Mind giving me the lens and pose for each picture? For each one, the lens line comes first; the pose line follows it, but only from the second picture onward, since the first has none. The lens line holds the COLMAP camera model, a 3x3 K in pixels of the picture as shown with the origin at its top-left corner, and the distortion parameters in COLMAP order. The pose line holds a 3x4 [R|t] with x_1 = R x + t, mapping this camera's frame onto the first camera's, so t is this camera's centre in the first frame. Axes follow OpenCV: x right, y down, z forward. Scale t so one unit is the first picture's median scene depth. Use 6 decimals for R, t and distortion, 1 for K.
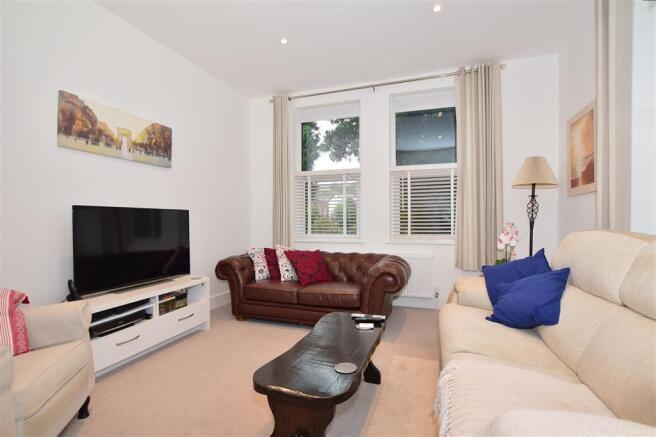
lens RADIAL K [[308.4, 0, 324.5], [0, 308.4, 217.5], [0, 0, 1]] dist [-0.002897, -0.000267]
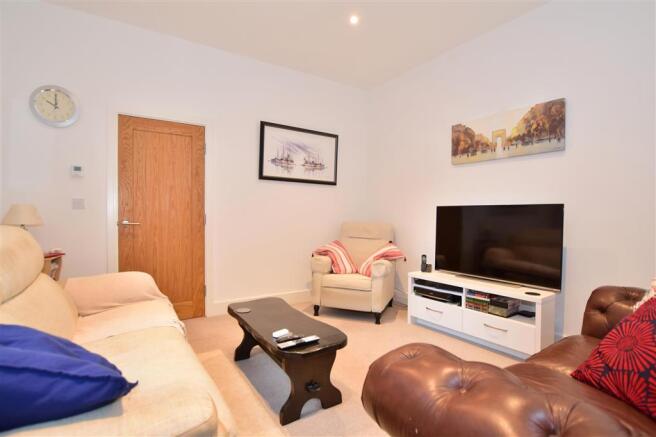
lens RADIAL K [[308.4, 0, 323.0], [0, 308.4, 220.0], [0, 0, 1]] dist [-0.002897, -0.000267]
pose [[-0.579598, 0.014055, -0.814782, 0.558461], [0.002344, 0.999876, 0.015581, 0.001125], [0.814899, 0.007121, -0.579559, 1.124284]]
